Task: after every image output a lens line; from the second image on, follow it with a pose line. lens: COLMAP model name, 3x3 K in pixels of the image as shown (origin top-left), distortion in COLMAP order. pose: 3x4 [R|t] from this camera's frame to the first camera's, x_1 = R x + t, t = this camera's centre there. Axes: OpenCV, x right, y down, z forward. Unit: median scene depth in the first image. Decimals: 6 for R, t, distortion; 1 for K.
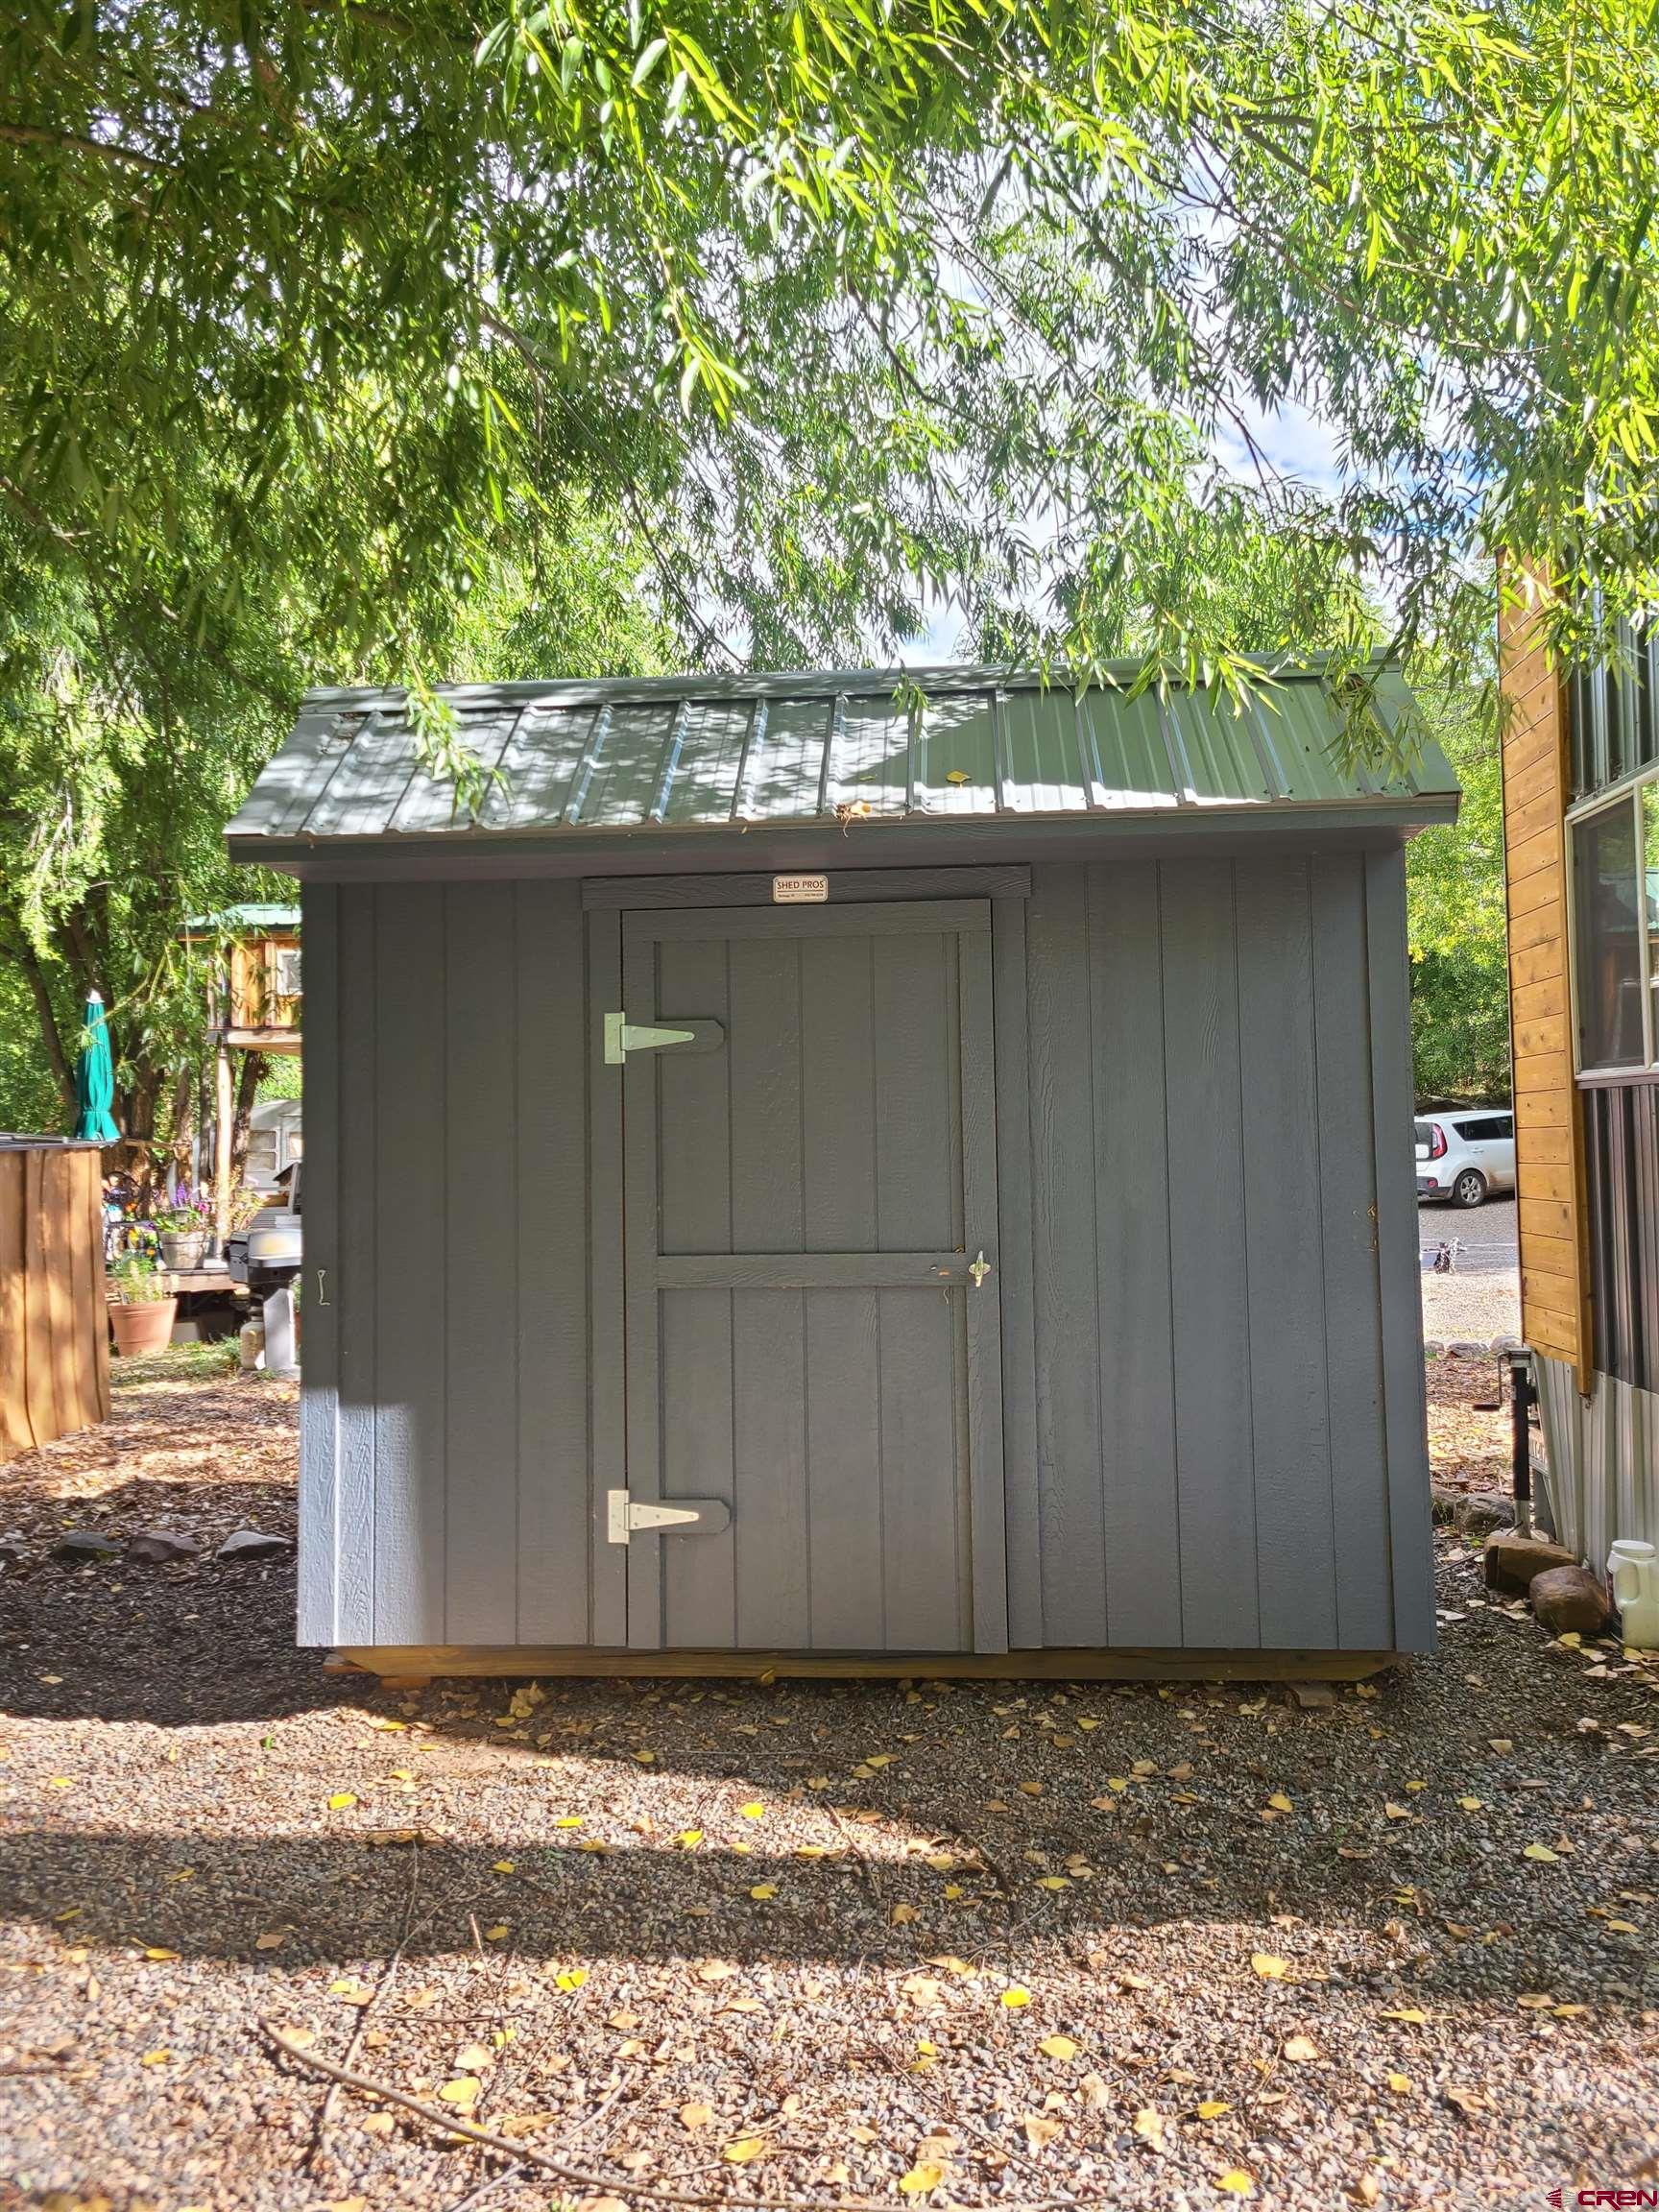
lens RADIAL K [[1662.9, 0, 841.3], [0, 1662.9, 1093.2], [0, 0, 1]] dist [0.061949, -0.058449]
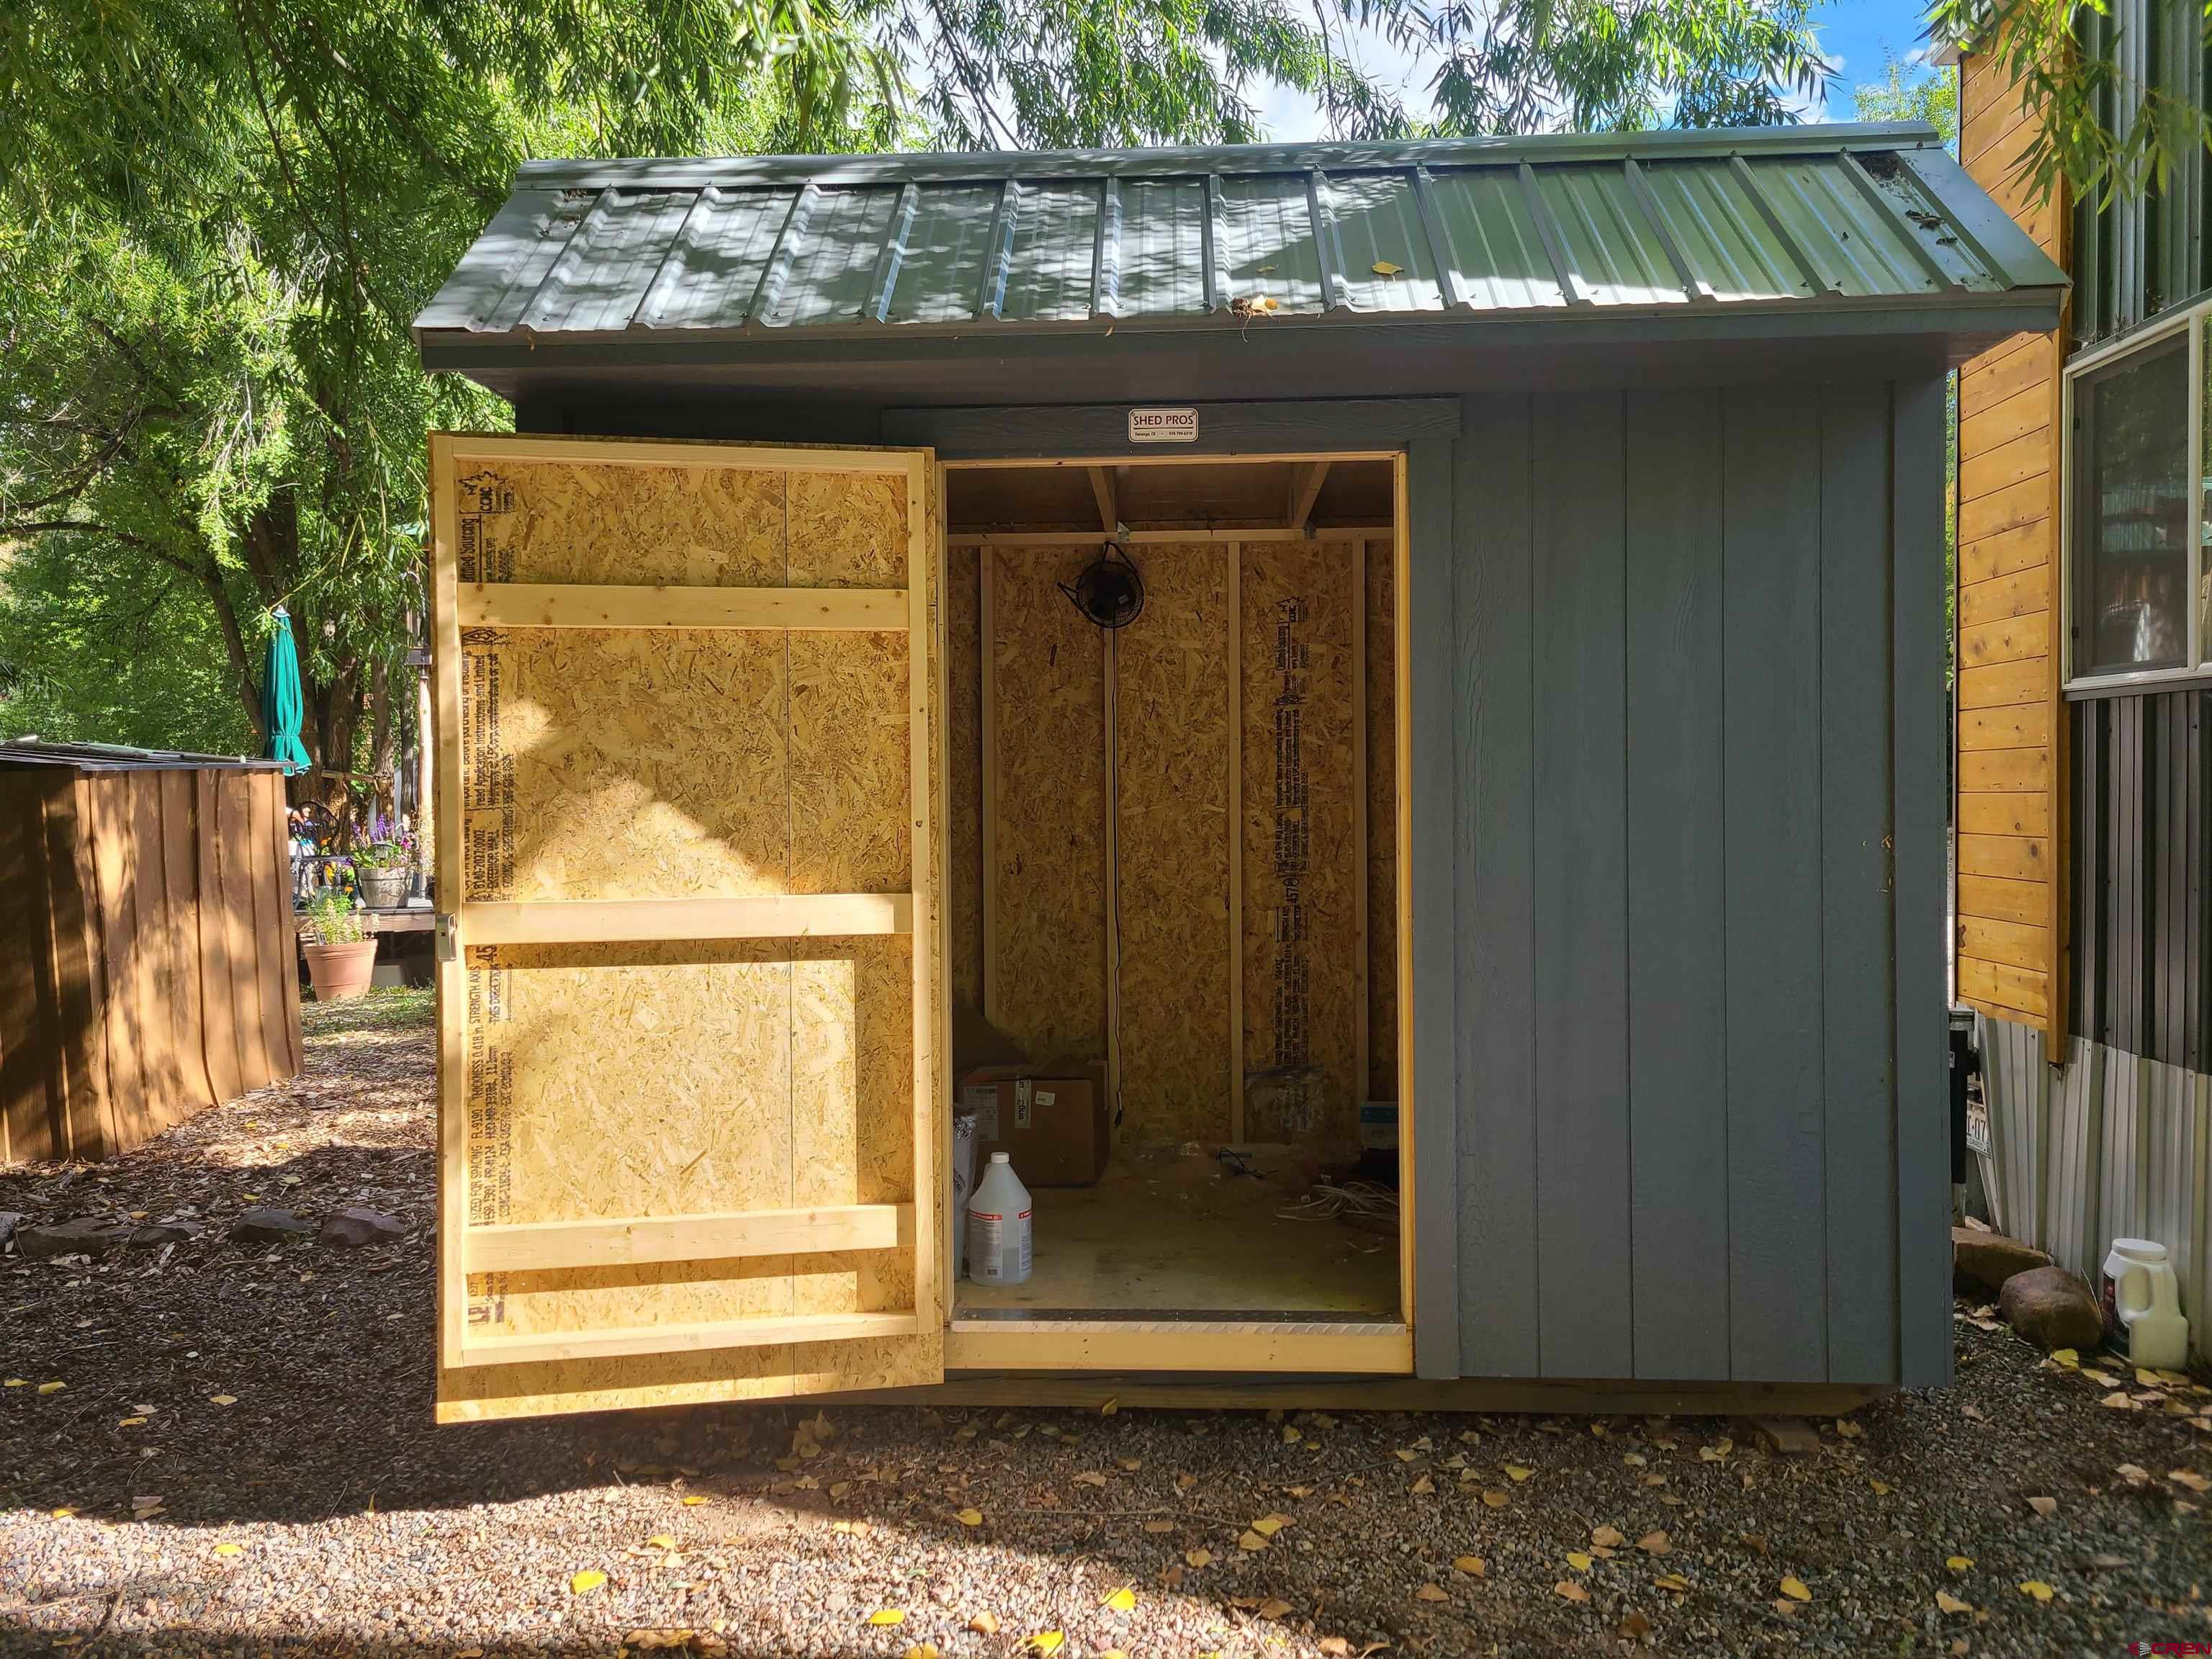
lens RADIAL K [[1662.9, 0, 1100.6], [0, 1662.9, 846.9], [0, 0, 1]] dist [0.061949, -0.058449]
pose [[0.999575, 0.007940, 0.028059, -0.076813], [-0.009735, 0.997874, 0.064444, 0.025188], [-0.027488, -0.064690, 0.997527, 0.215997]]
